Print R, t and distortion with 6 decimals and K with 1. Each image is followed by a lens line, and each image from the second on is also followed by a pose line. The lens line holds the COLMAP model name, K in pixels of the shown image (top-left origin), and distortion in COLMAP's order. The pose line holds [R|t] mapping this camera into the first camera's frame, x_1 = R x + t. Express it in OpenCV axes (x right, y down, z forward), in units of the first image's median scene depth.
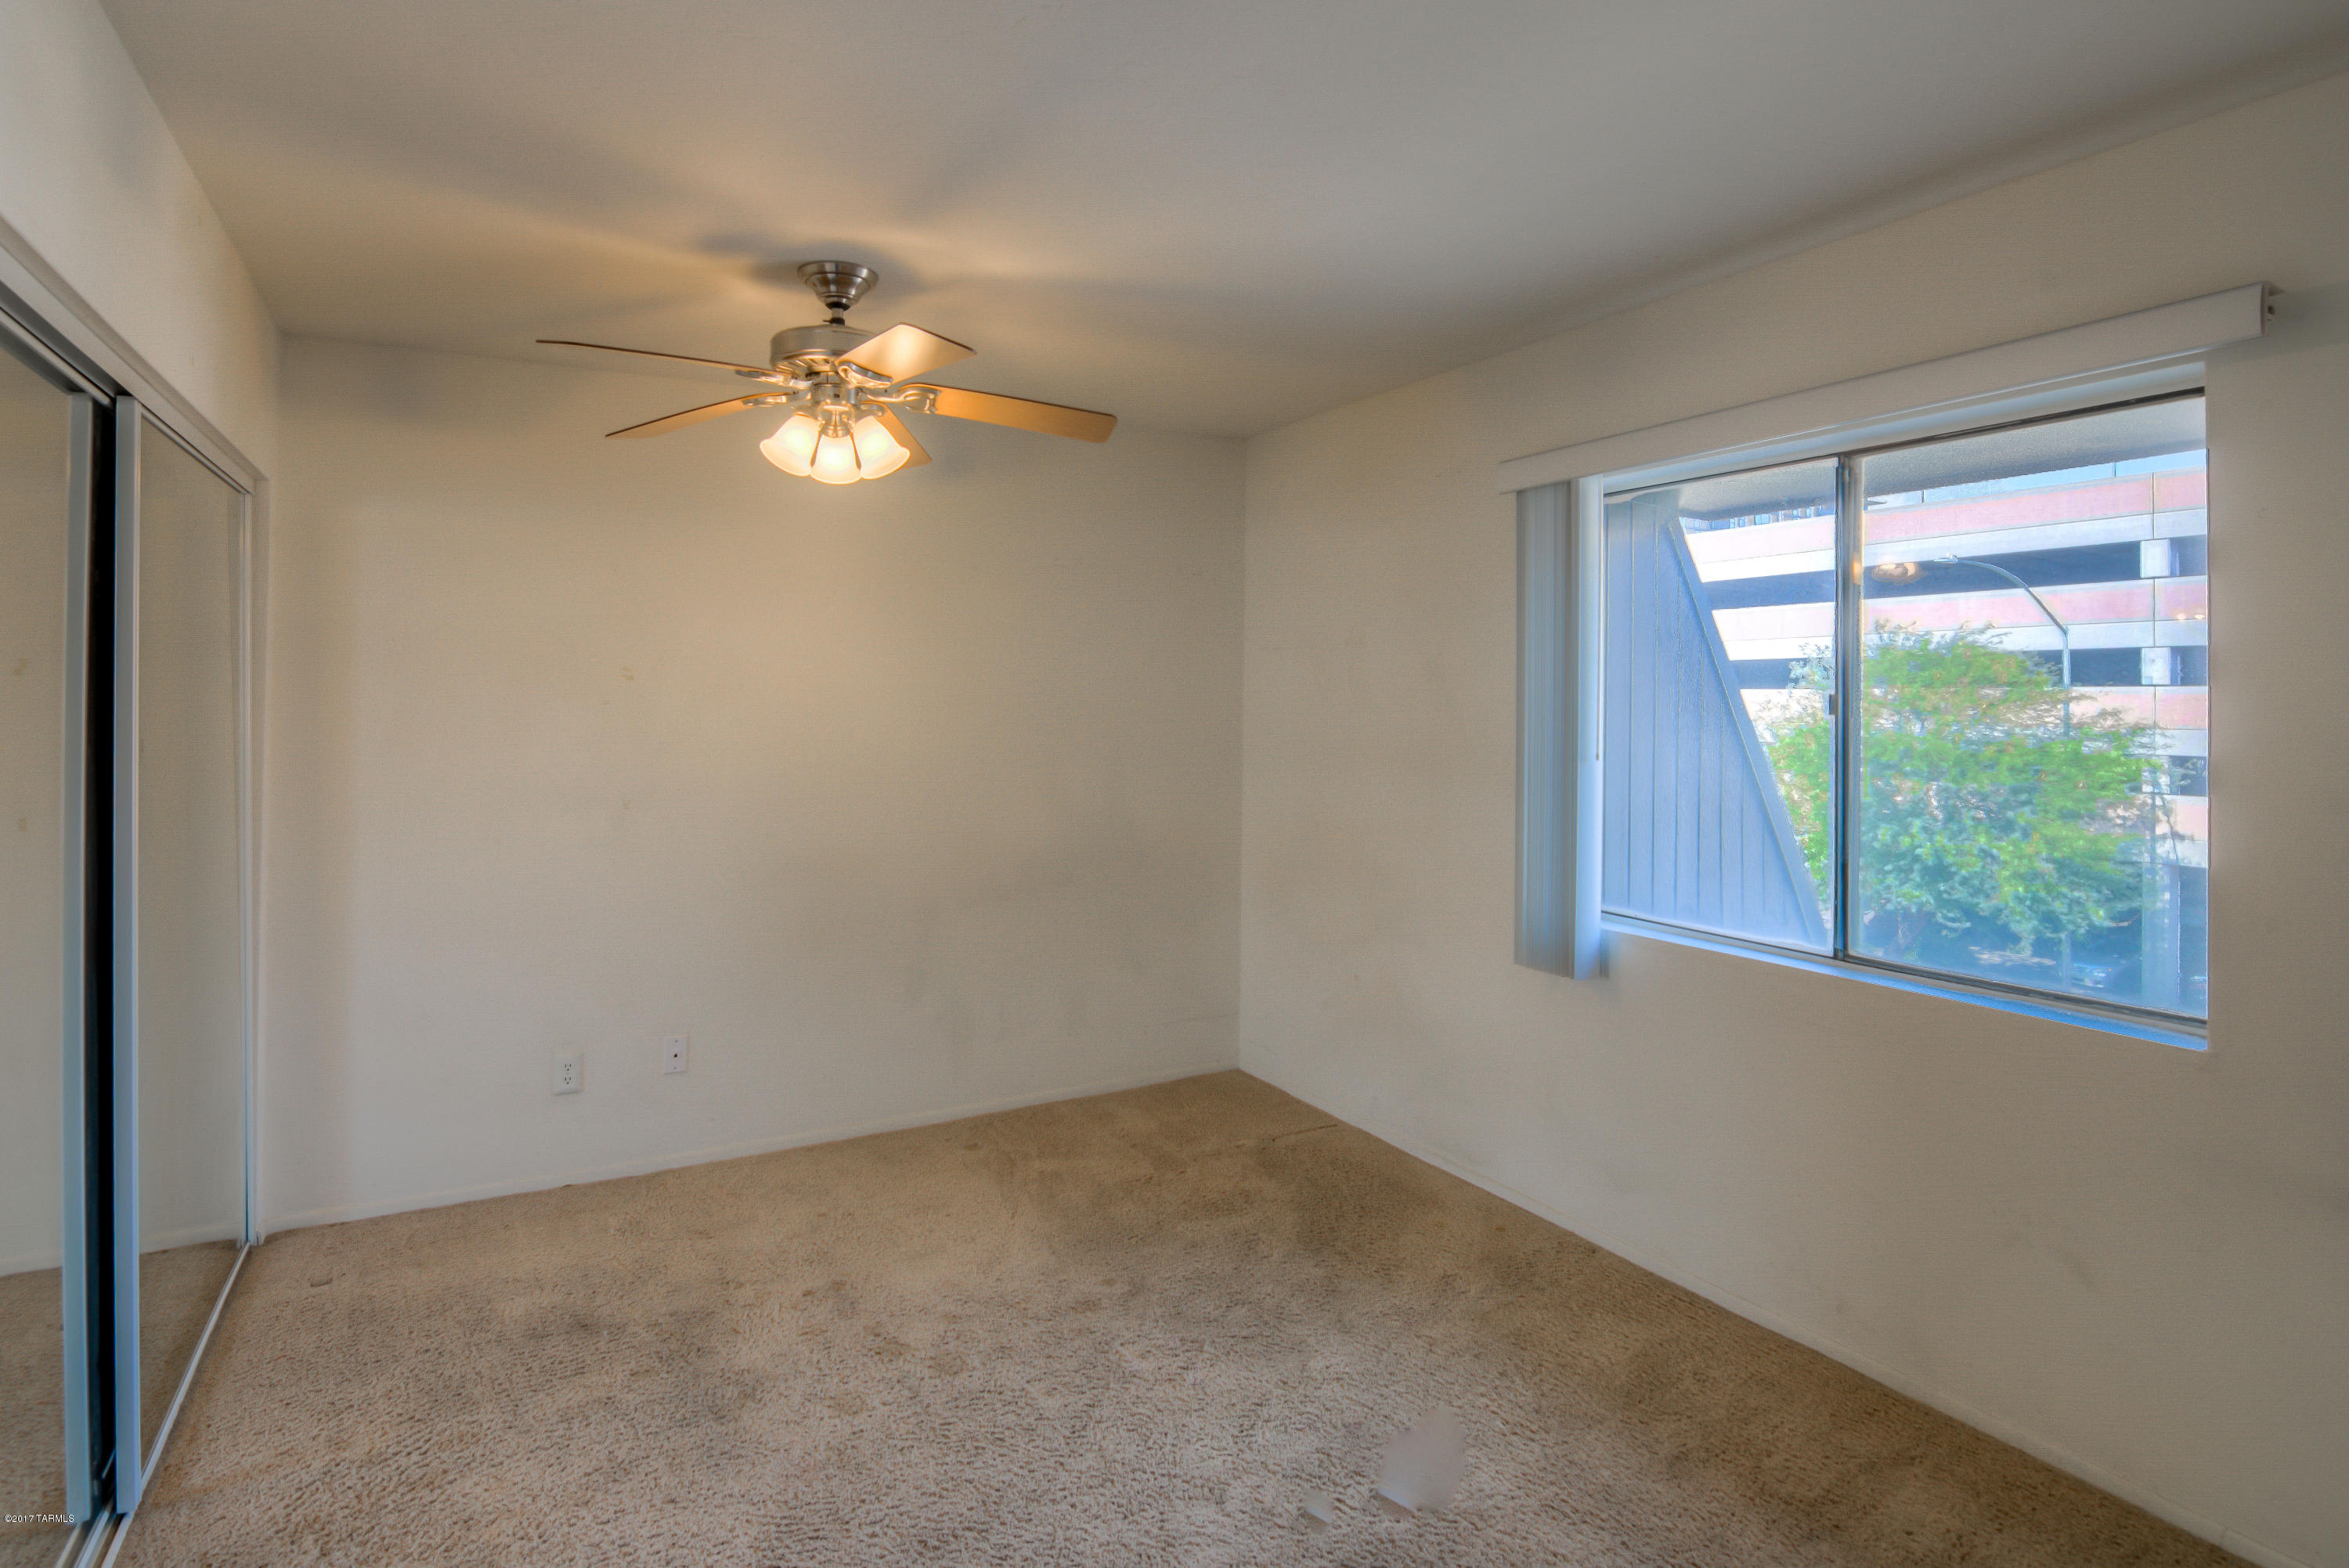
lens RADIAL K [[1229.8, 0, 1169.0], [0, 1229.8, 708.3], [0, 0, 1]] dist [-0.012492, -0.000922]
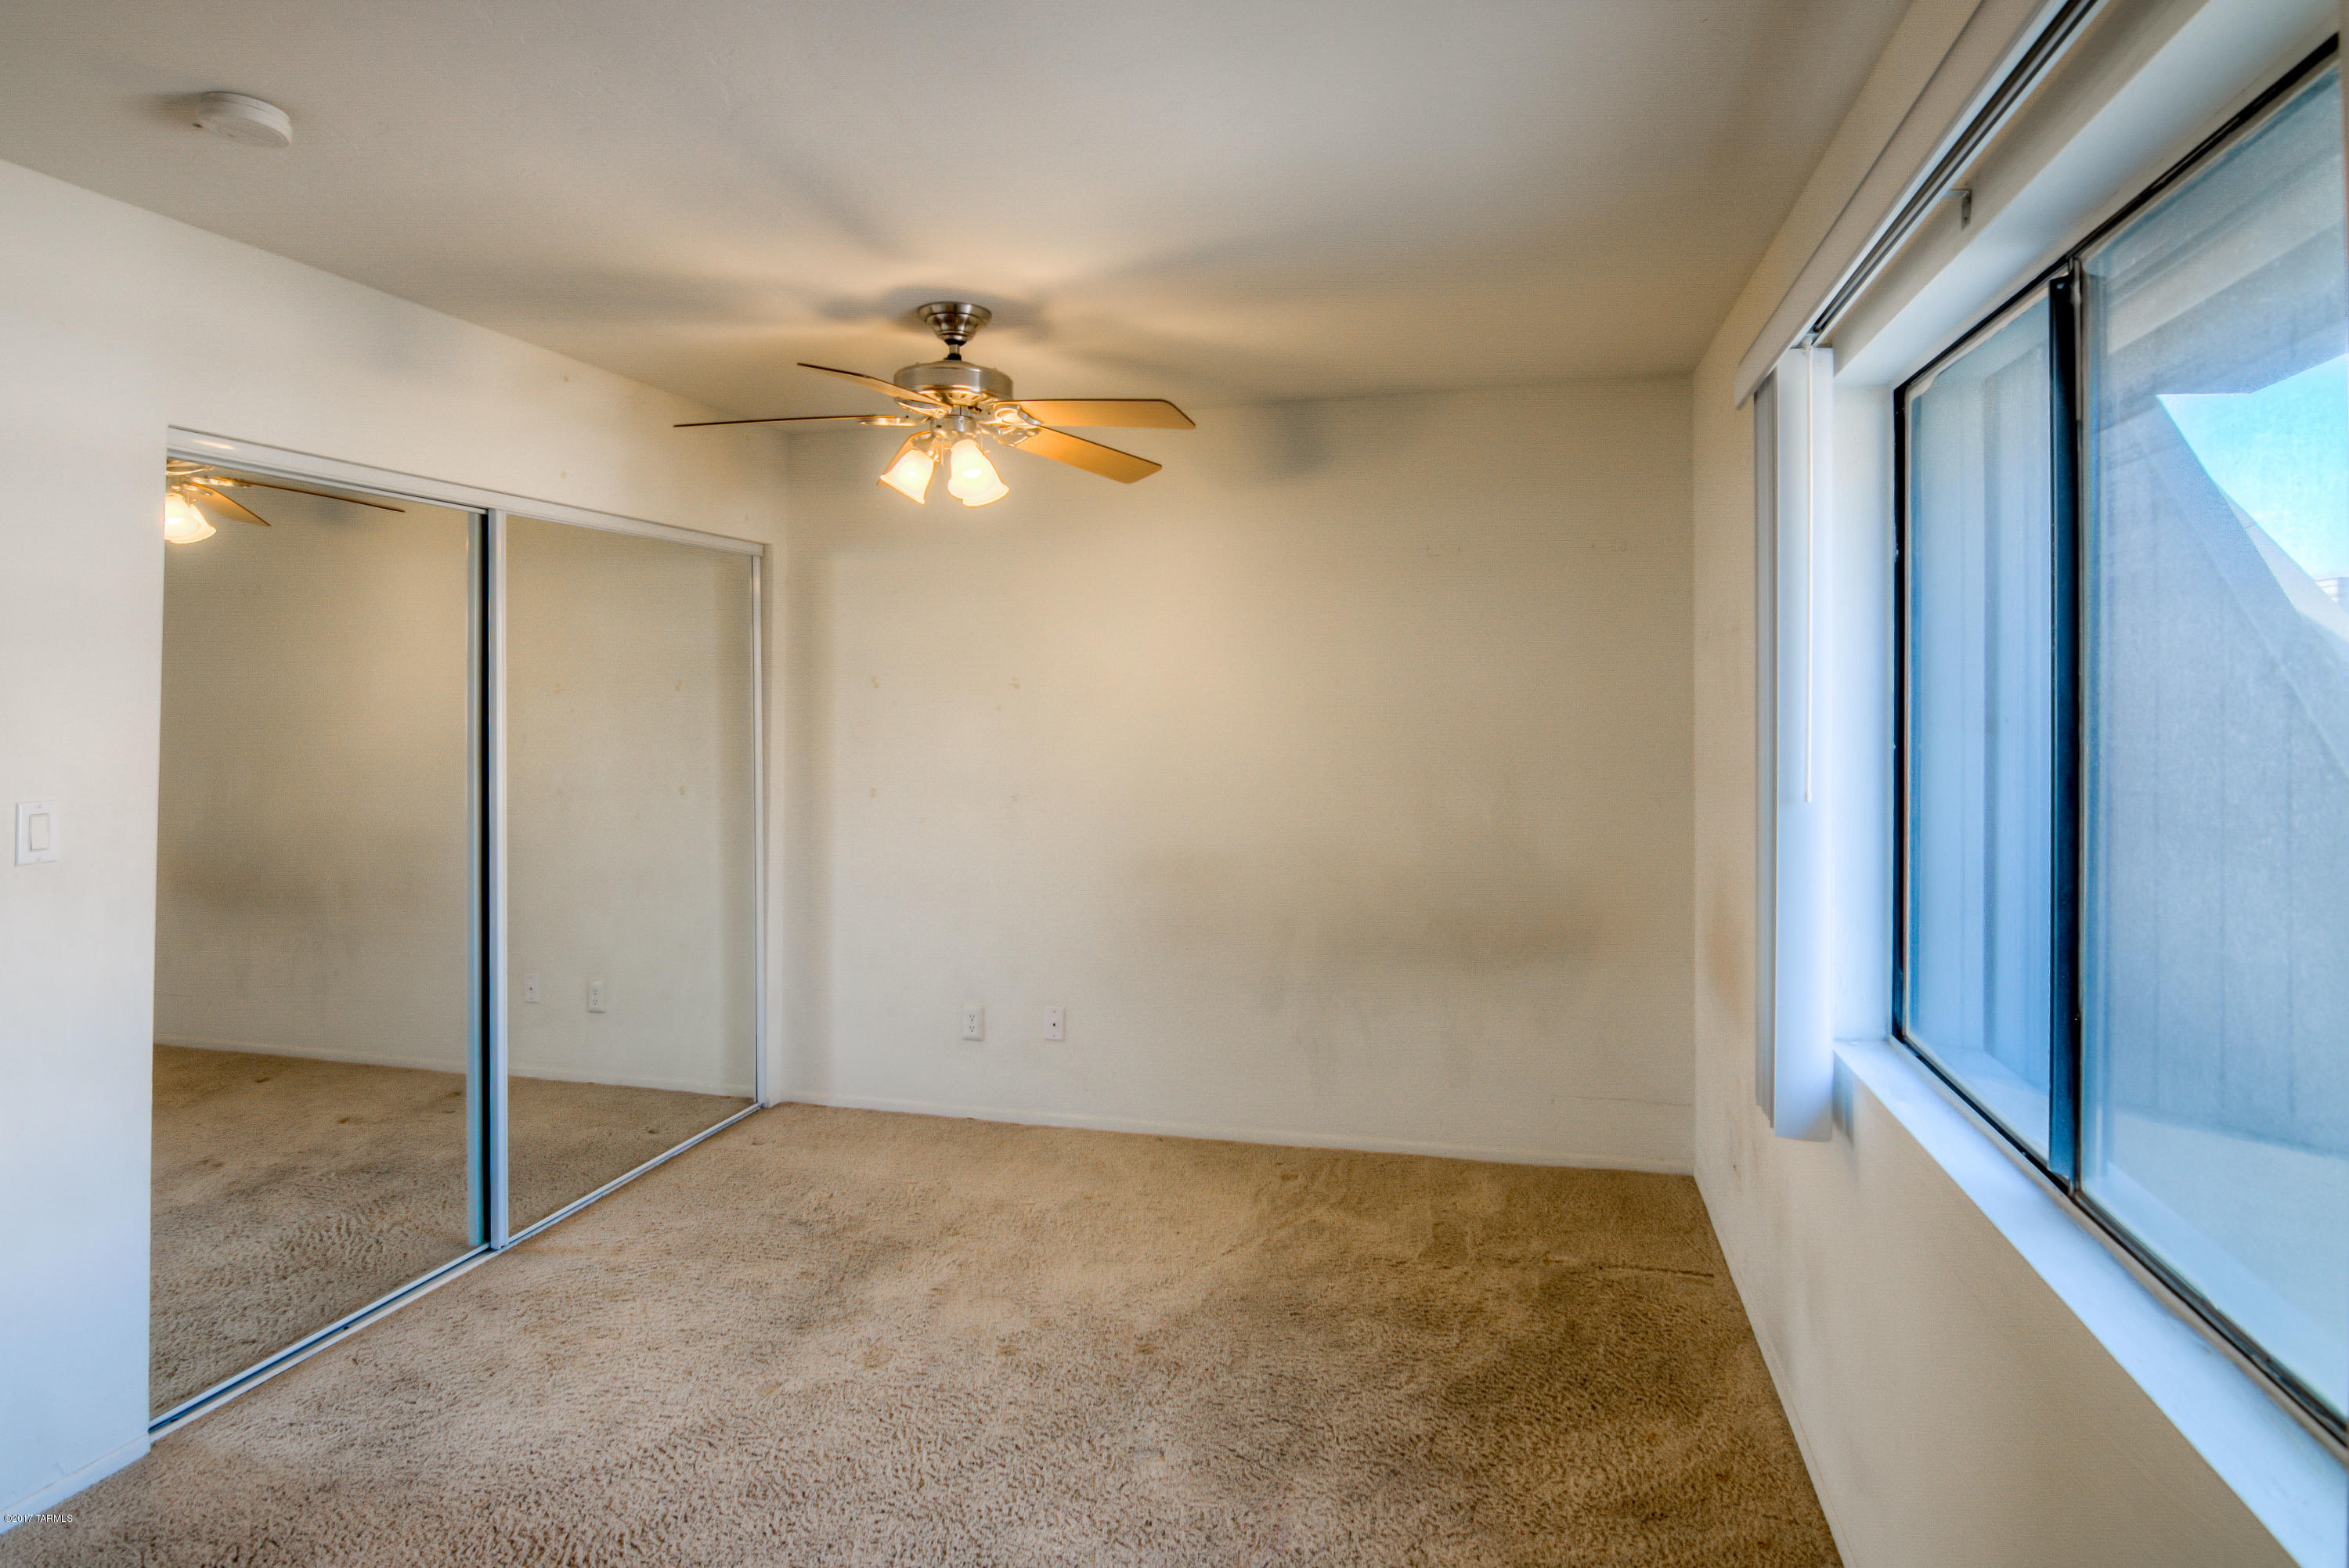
lens RADIAL K [[1260.6, 0, 1204.2], [0, 1260.6, 695.5], [0, 0, 1]] dist [-0.002901, -0.001183]
pose [[0.738305, -0.001240, -0.674466, 0.534450], [-0.005771, 0.999950, -0.008156, -0.008258], [0.674442, 0.009914, 0.738261, 0.276818]]
